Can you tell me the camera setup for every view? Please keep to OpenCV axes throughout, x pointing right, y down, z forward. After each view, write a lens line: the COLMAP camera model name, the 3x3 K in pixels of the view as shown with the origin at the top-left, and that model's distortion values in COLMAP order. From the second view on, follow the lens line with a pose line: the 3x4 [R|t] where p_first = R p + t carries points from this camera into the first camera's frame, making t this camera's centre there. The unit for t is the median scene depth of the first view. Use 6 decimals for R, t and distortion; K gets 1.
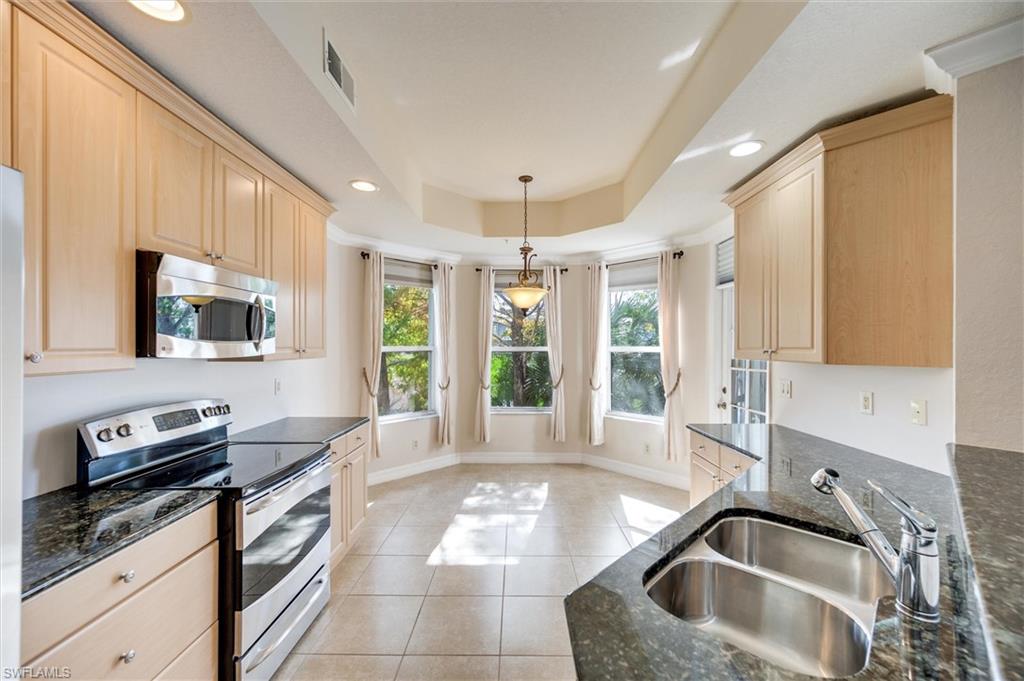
lens RADIAL K [[403.7, 0, 514.0], [0, 403.7, 344.7], [0, 0, 1]] dist [-0.003072, -0.000252]
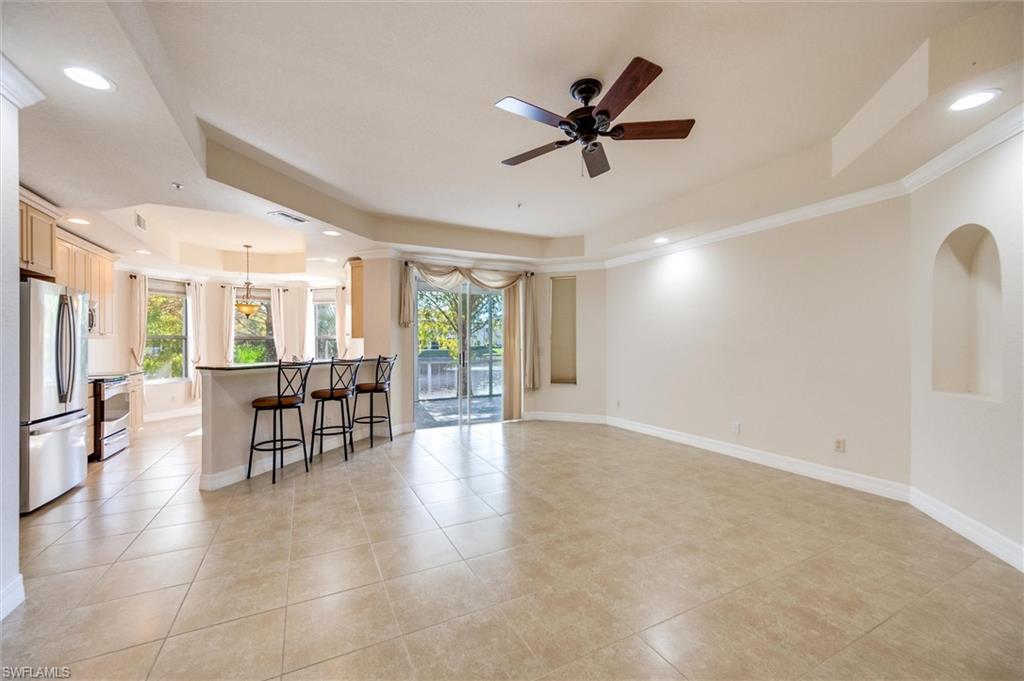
lens RADIAL K [[403.7, 0, 514.0], [0, 403.7, 344.7], [0, 0, 1]] dist [-0.003072, -0.000252]
pose [[0.884448, -0.005905, 0.466602, 0.360260], [0.003298, 0.999974, 0.006402, 0.066651], [-0.466628, -0.004123, 0.884444, -1.829826]]
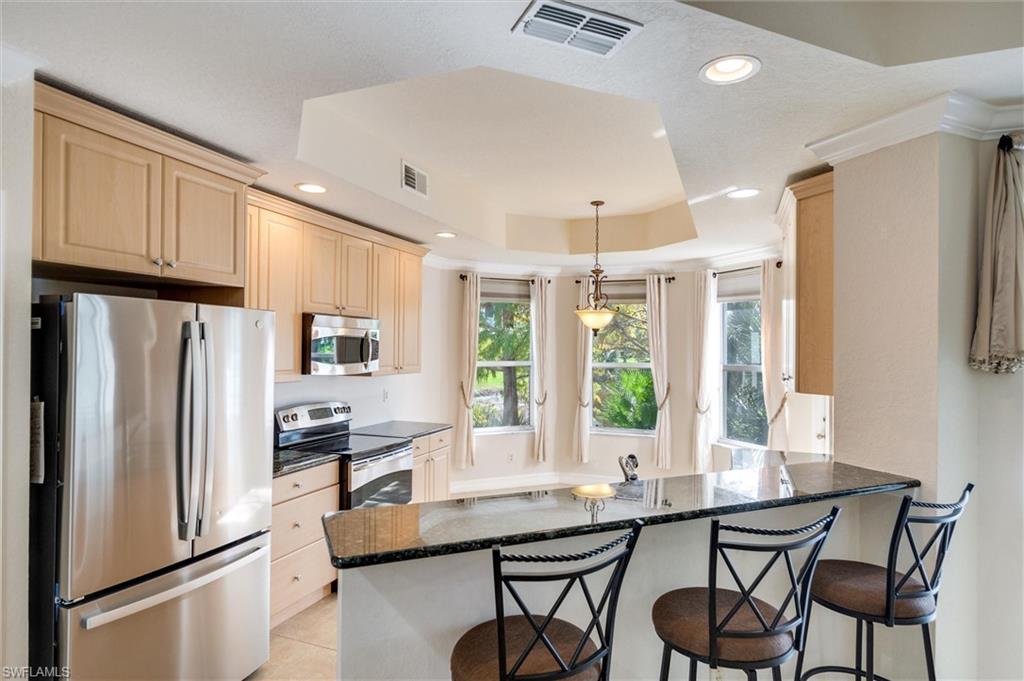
lens RADIAL K [[558.6, 0, 512.0], [0, 558.6, 340.5], [0, 0, 1]] dist [-0.001780, -0.000075]
pose [[0.932449, 0.002978, -0.361289, 0.491547], [-0.007639, 0.999905, -0.011473, -0.059673], [0.361220, 0.013458, 0.932383, -0.581615]]
